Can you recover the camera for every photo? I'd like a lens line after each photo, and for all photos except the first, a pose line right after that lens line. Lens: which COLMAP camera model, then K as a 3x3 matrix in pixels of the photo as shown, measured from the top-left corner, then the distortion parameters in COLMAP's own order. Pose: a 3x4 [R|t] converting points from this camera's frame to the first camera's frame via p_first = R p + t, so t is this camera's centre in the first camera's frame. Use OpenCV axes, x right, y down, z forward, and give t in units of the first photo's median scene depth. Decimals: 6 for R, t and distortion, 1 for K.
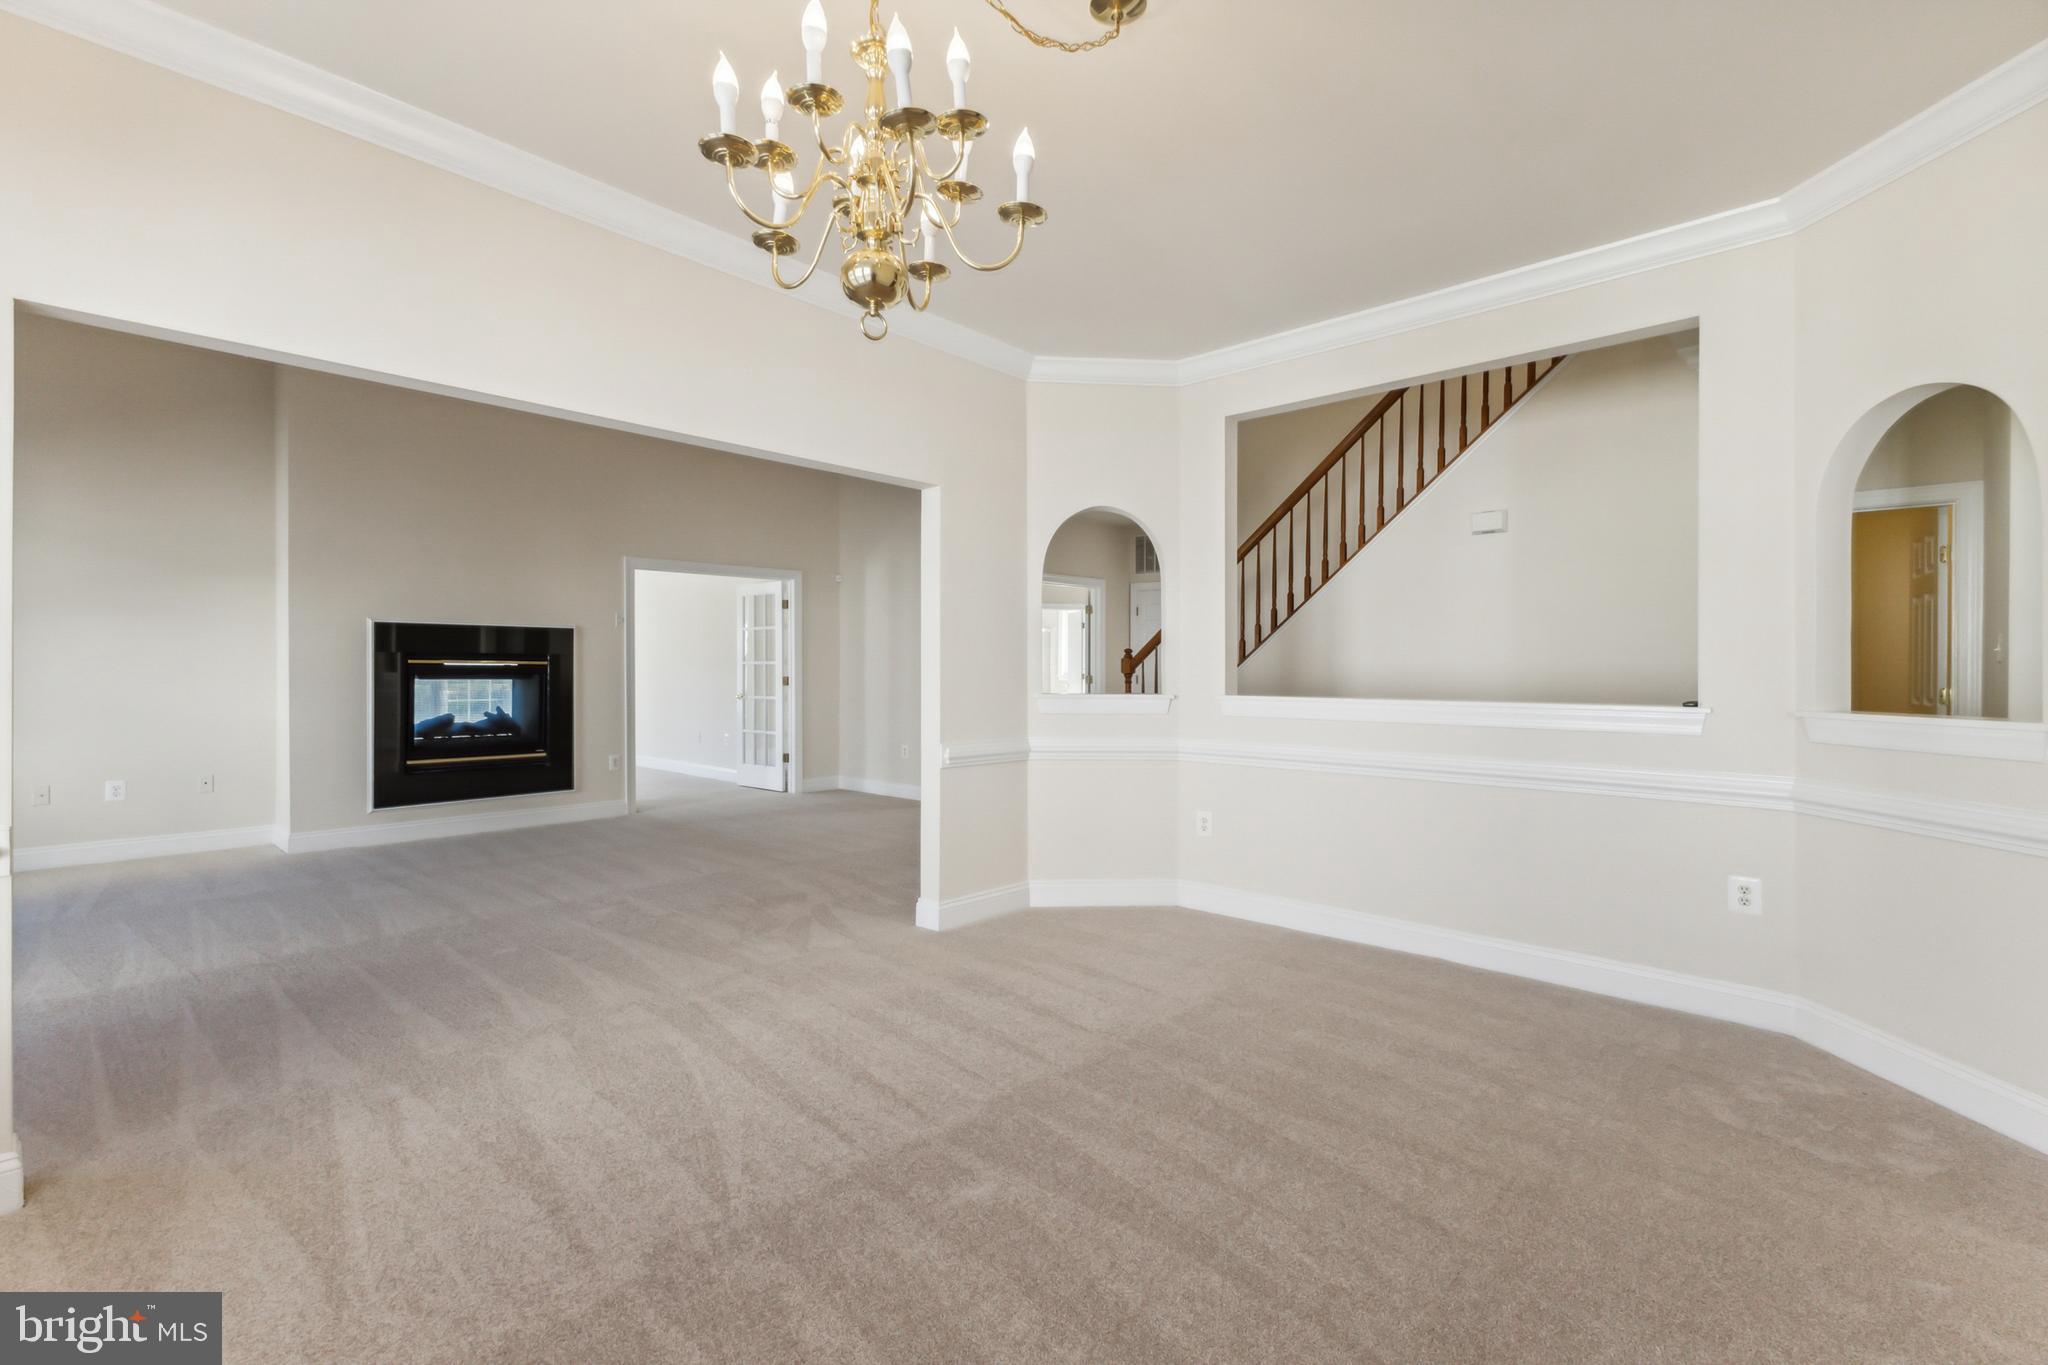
lens RADIAL K [[894.9, 0, 1027.0], [0, 894.9, 677.4], [0, 0, 1]] dist [0.013341, -0.002881]
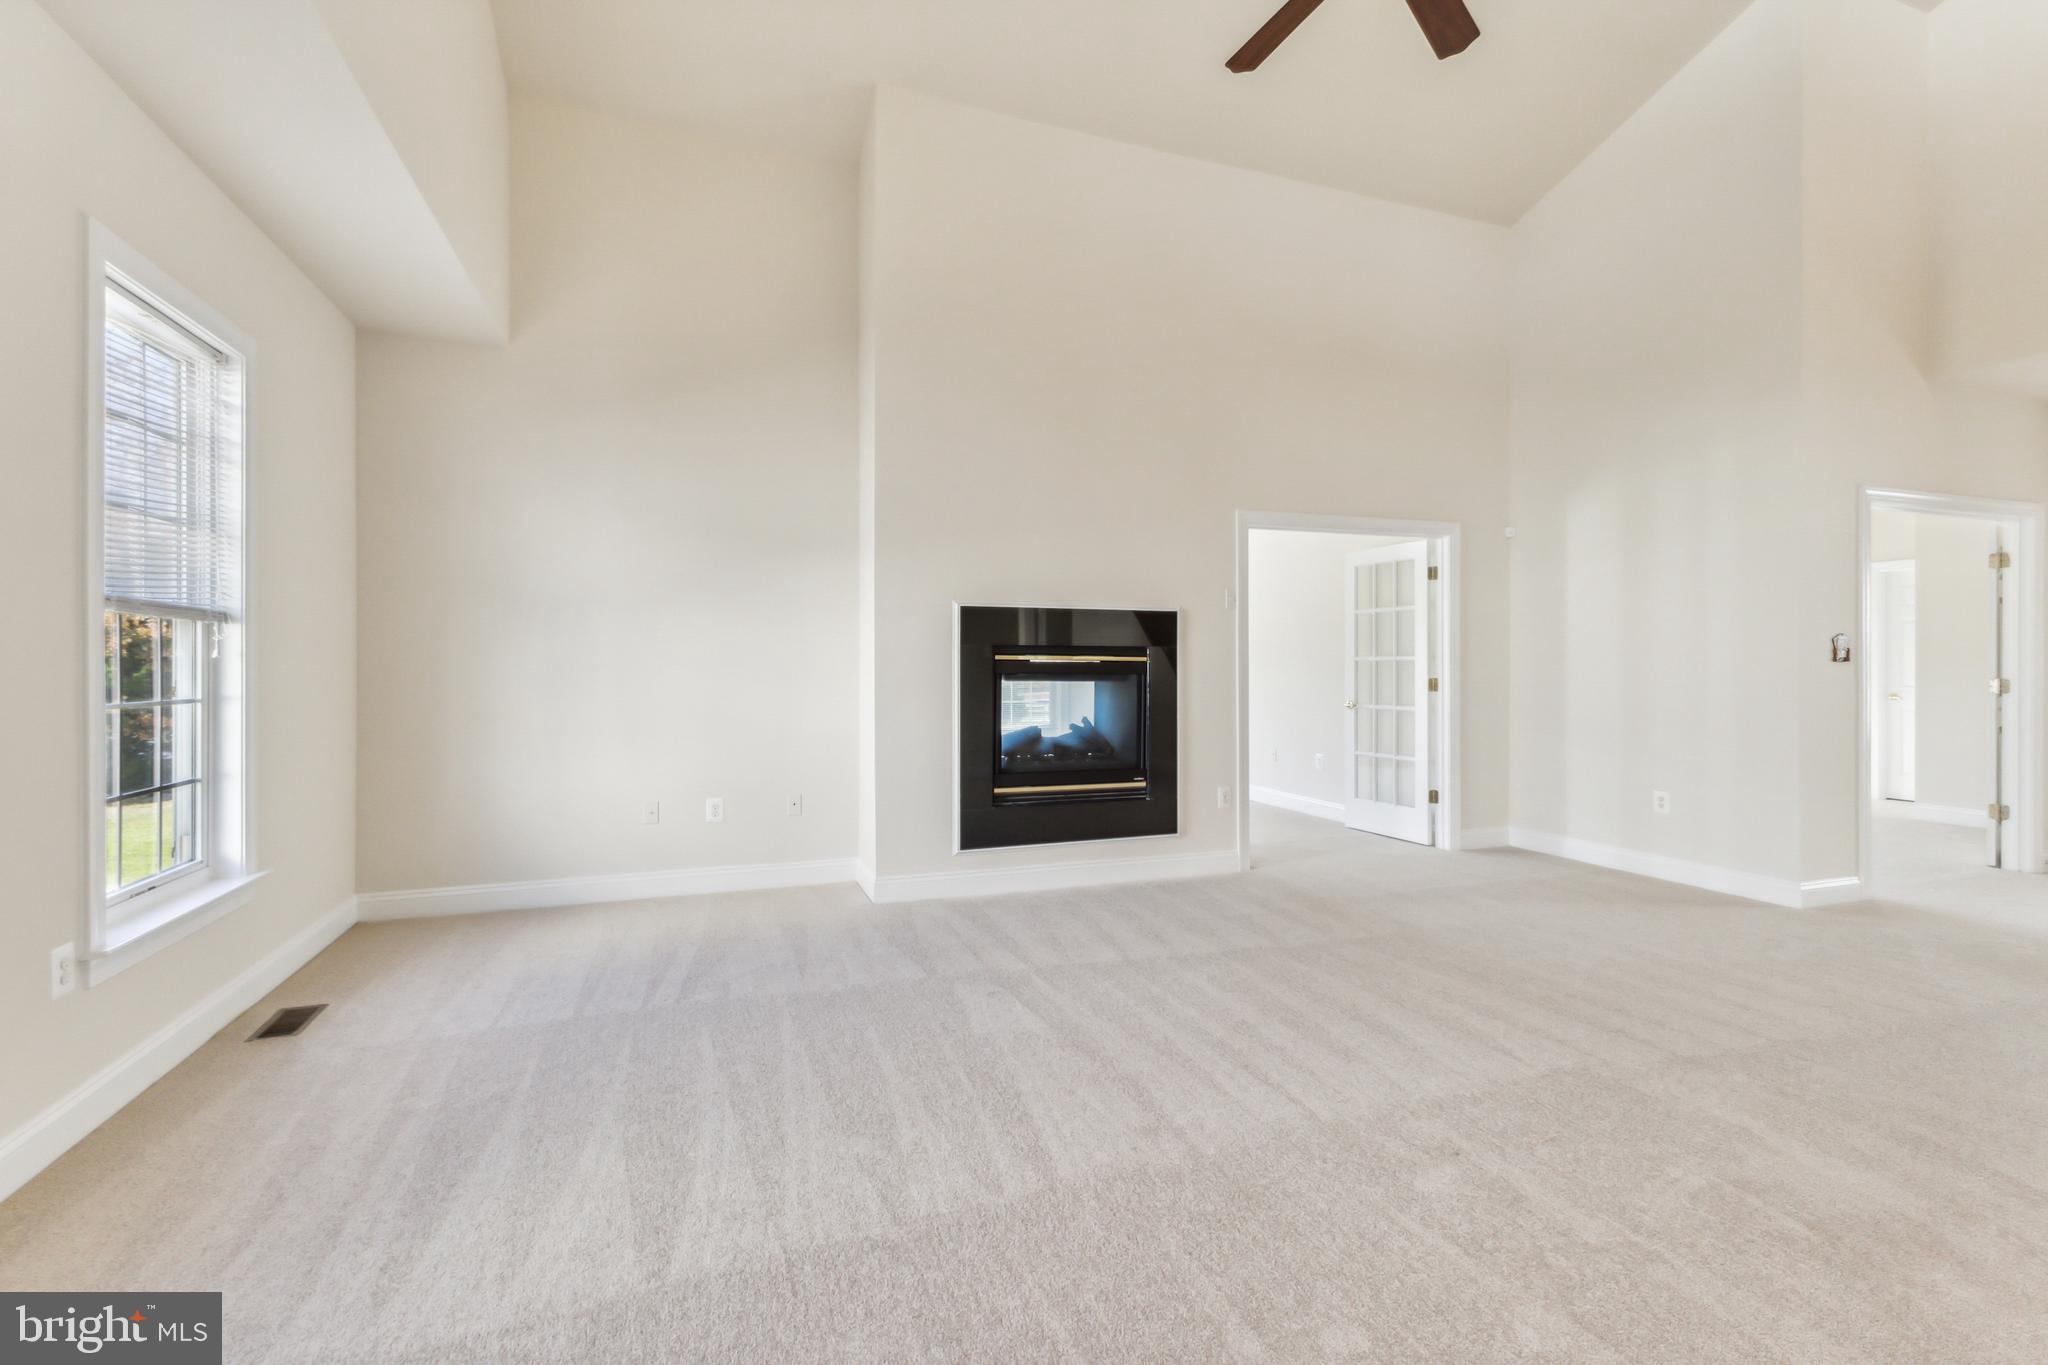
lens RADIAL K [[894.9, 0, 1024.2], [0, 894.9, 672.0], [0, 0, 1]] dist [0.013341, -0.002881]
pose [[0.887709, 0.005375, -0.460373, -0.274498], [-0.005629, 0.999984, 0.000821, -0.005237], [0.460370, 0.001863, 0.887725, 0.292105]]
